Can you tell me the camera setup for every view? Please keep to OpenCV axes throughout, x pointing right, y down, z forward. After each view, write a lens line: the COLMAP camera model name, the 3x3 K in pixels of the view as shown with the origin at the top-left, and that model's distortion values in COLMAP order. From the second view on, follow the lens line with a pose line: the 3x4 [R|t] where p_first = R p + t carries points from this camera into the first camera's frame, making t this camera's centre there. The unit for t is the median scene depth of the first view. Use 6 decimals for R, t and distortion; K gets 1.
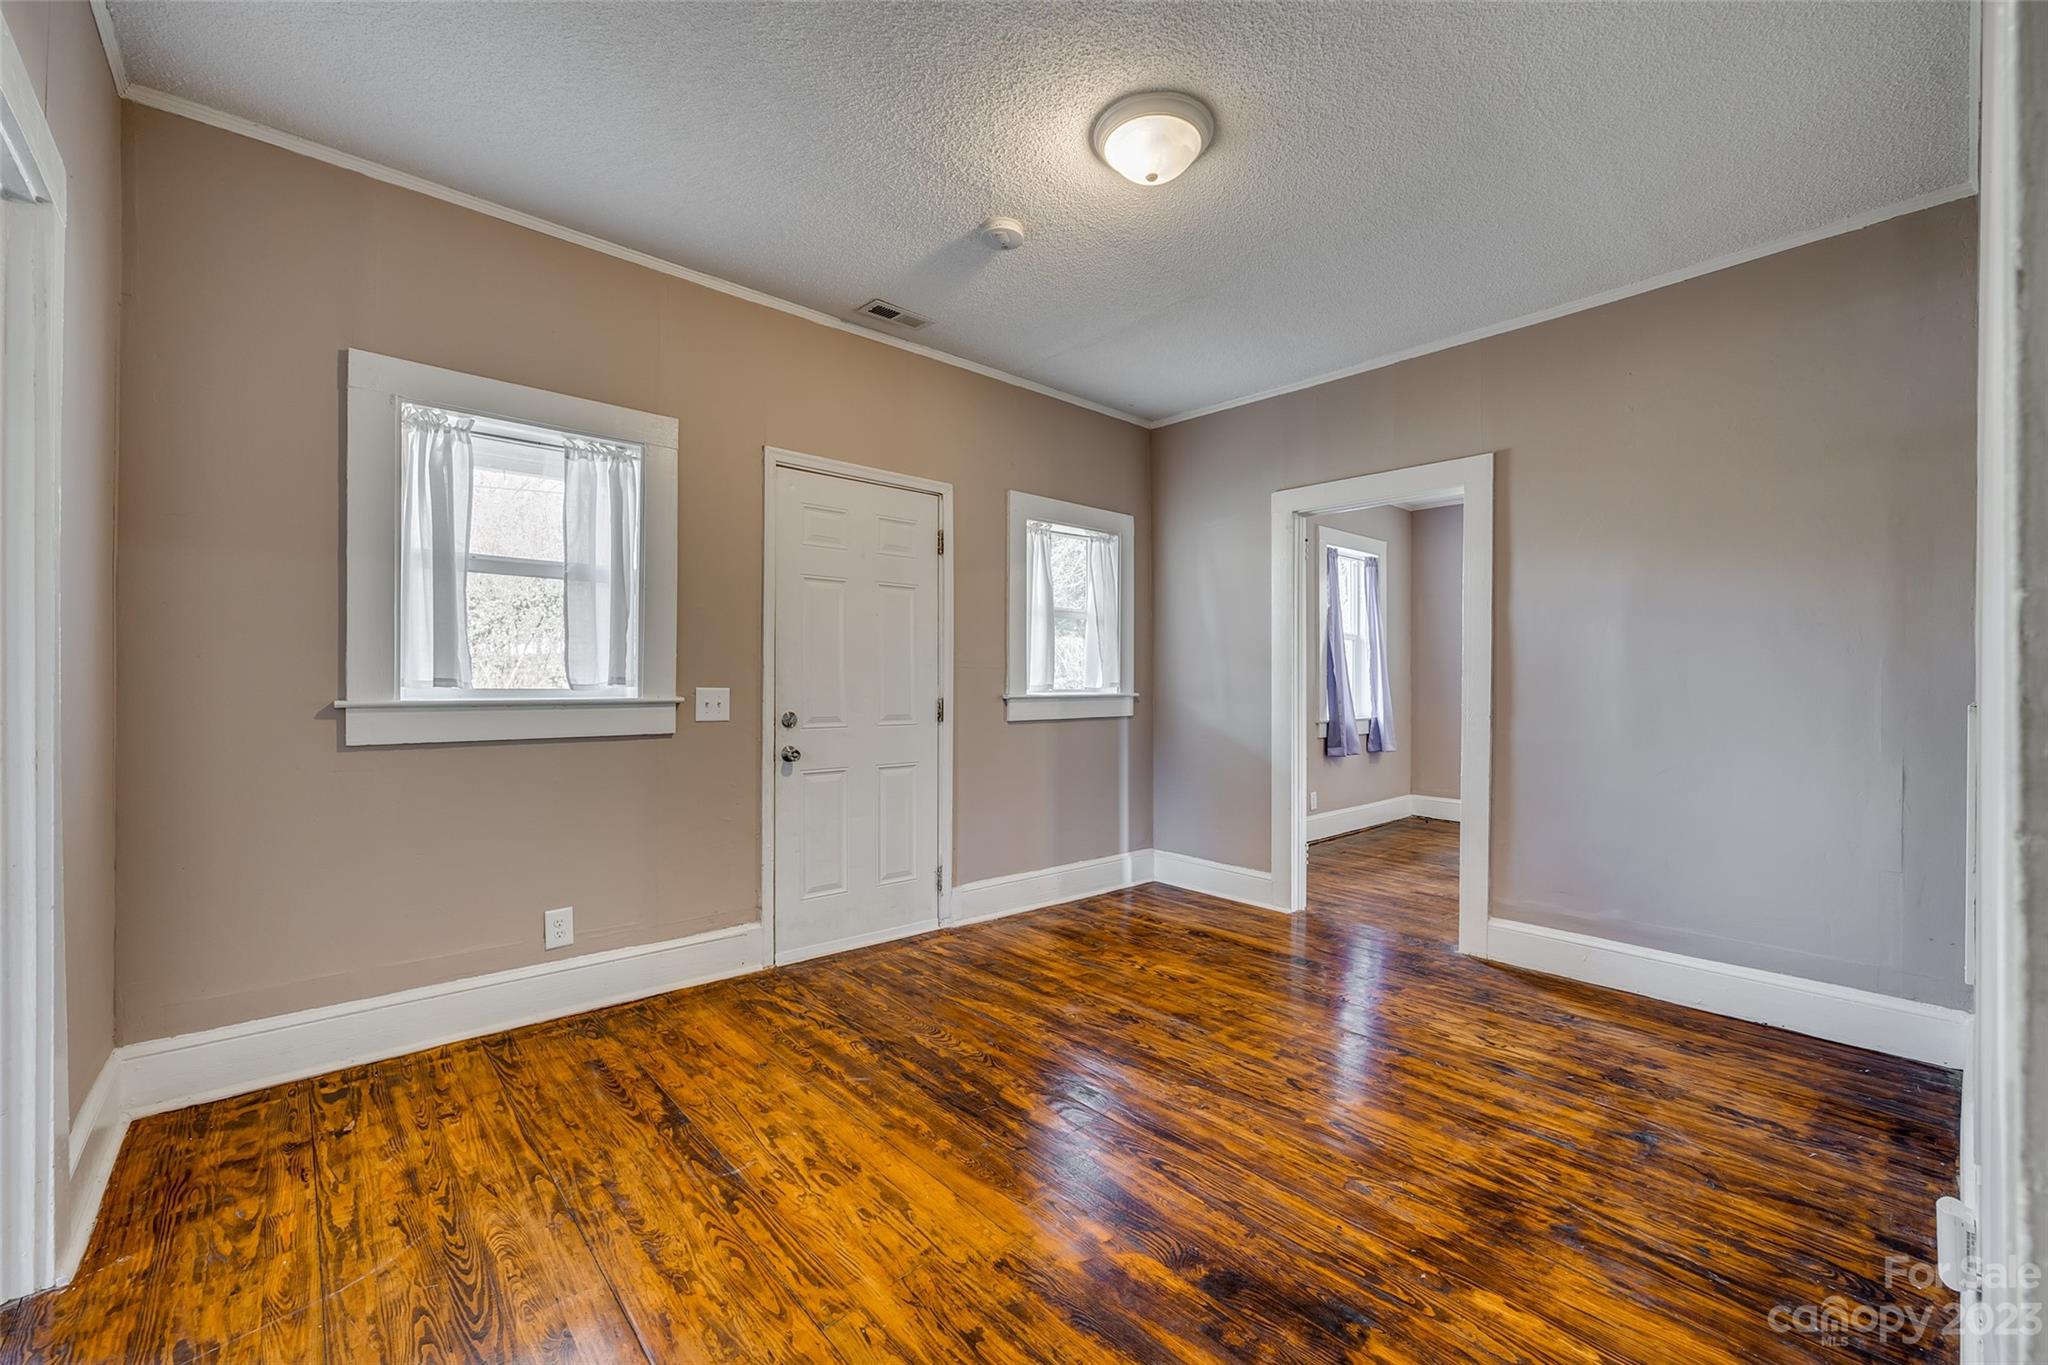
lens RADIAL K [[818.1, 0, 1029.2], [0, 818.1, 691.1], [0, 0, 1]] dist [-0.003590, 0.000177]
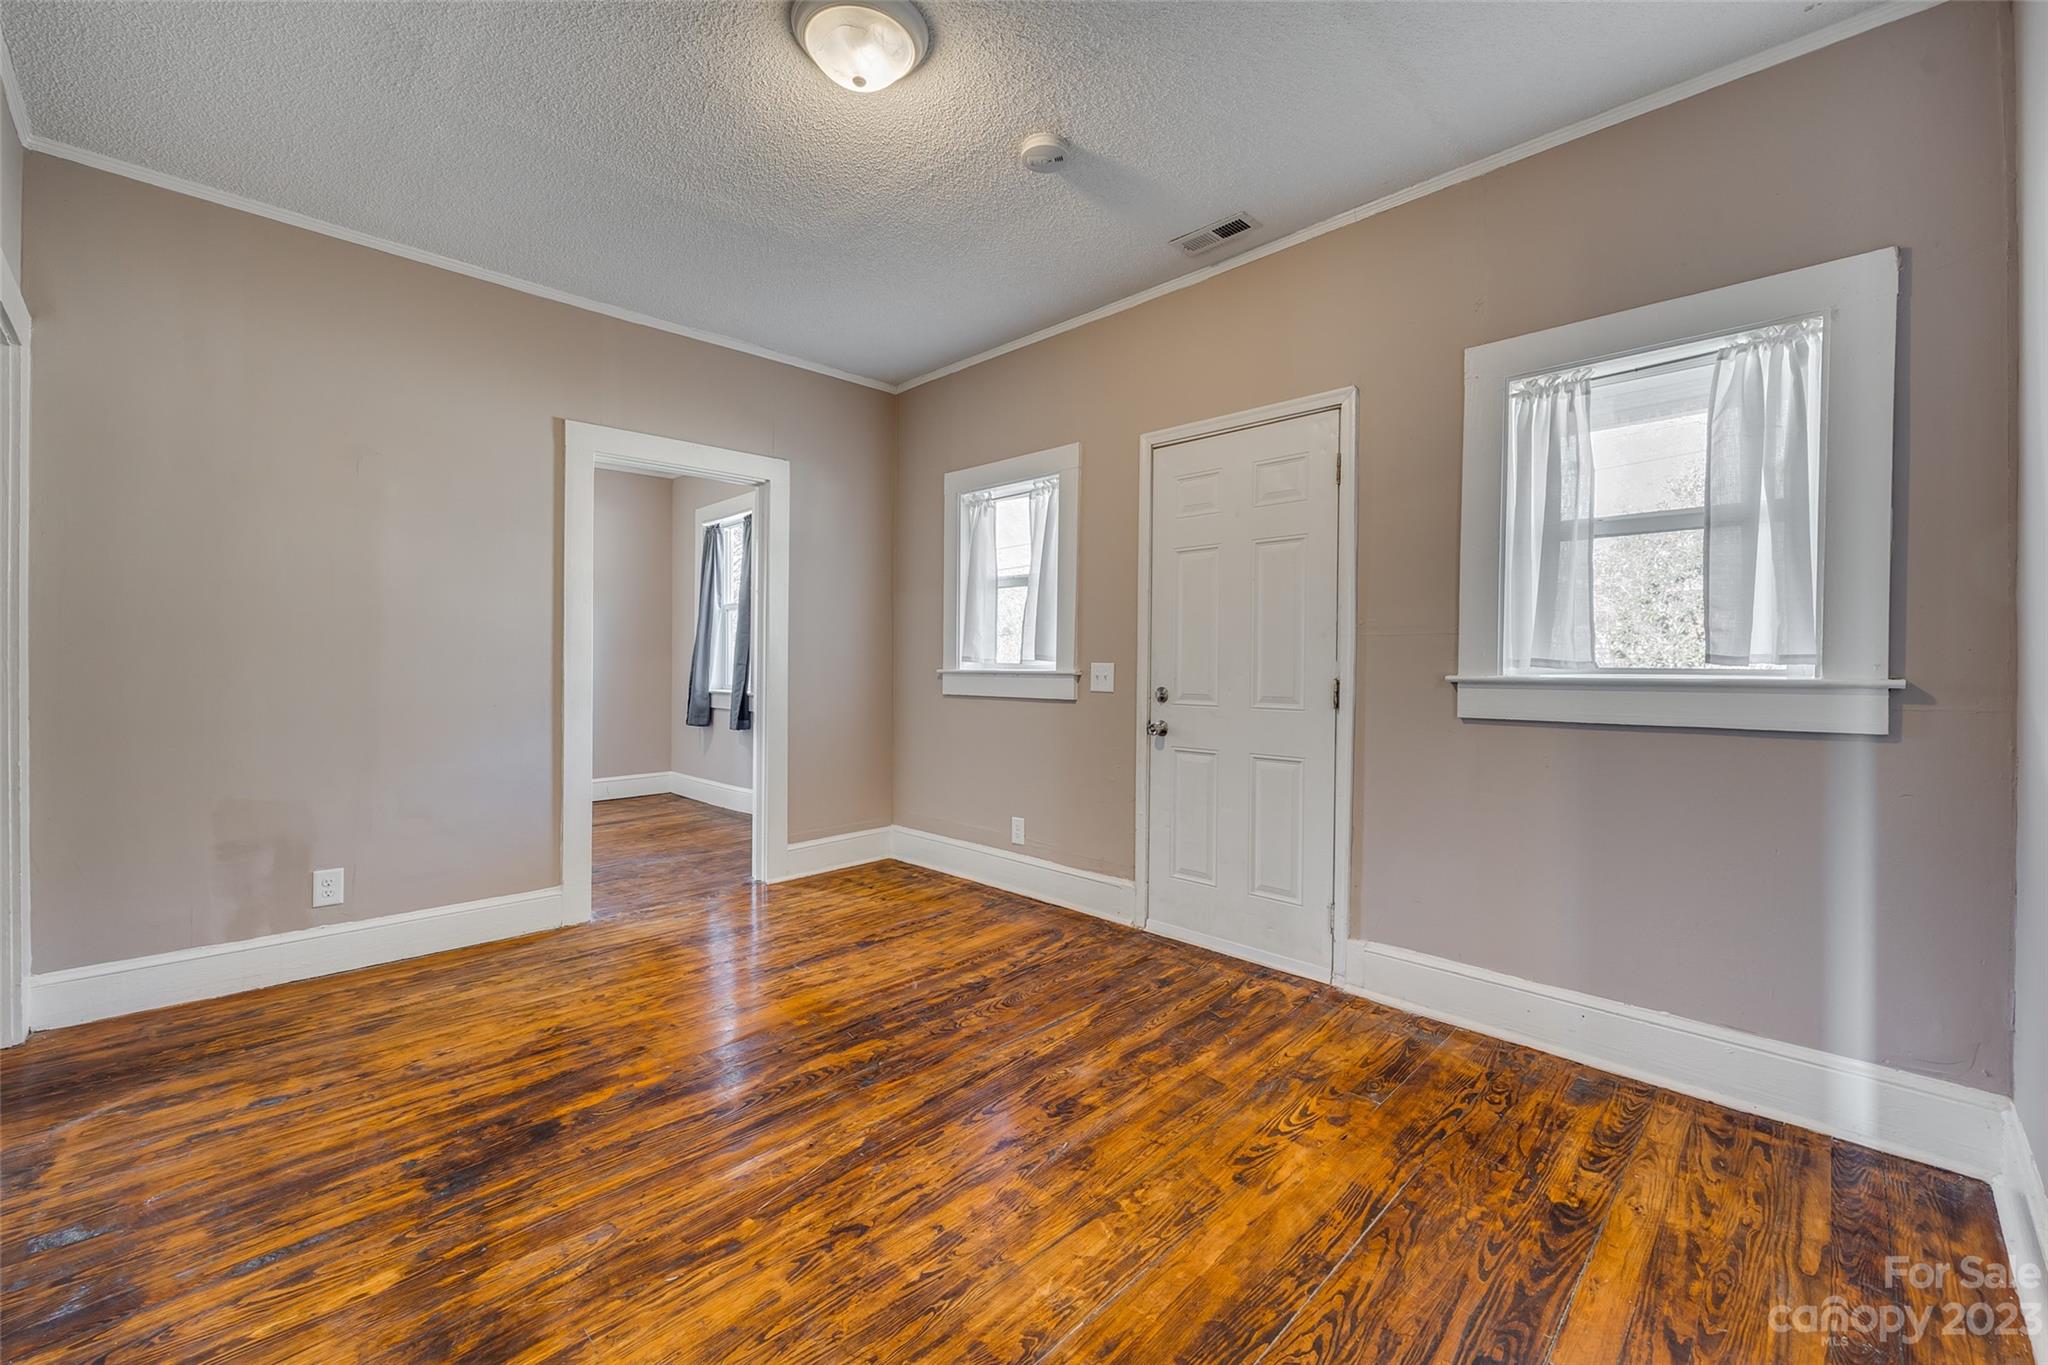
lens RADIAL K [[827.5, 0, 1033.4], [0, 827.5, 671.3], [0, 0, 1]] dist [-0.004471, -0.000046]
pose [[0.063489, 0.007480, -0.997955, 0.895660], [-0.011529, 0.999911, 0.006761, 0.001438], [0.997916, 0.011076, 0.063569, 0.962281]]
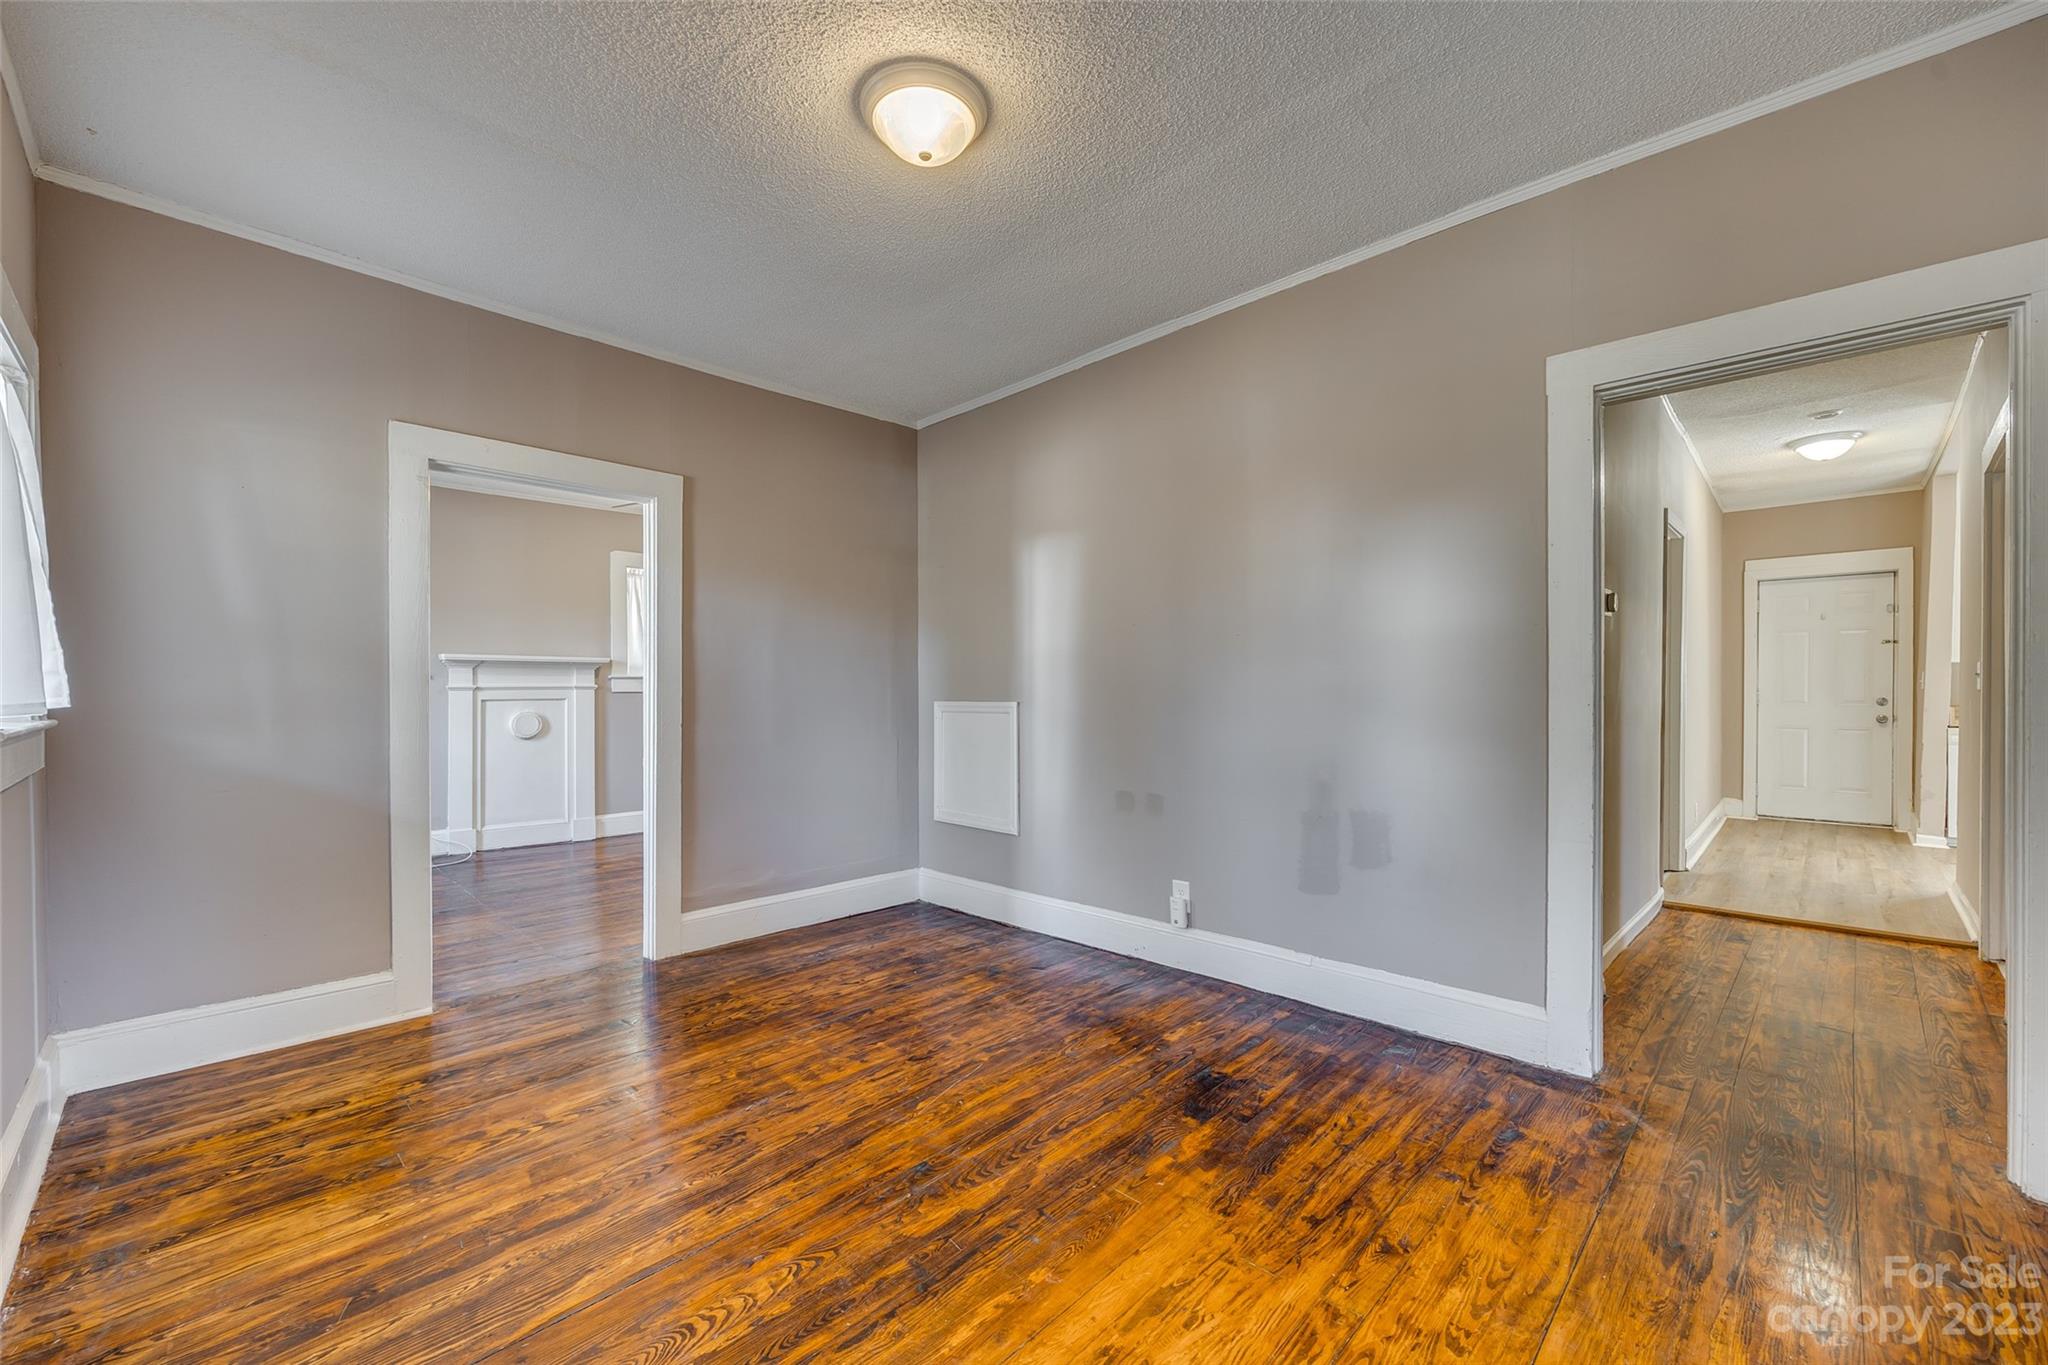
lens RADIAL K [[818.1, 0, 1029.2], [0, 818.1, 691.1], [0, 0, 1]] dist [-0.003590, 0.000177]
pose [[-0.065330, -0.003745, 0.997857, -0.678732], [0.014779, 0.999880, 0.004720, -0.013953], [-0.997754, 0.015056, -0.065267, 0.798095]]
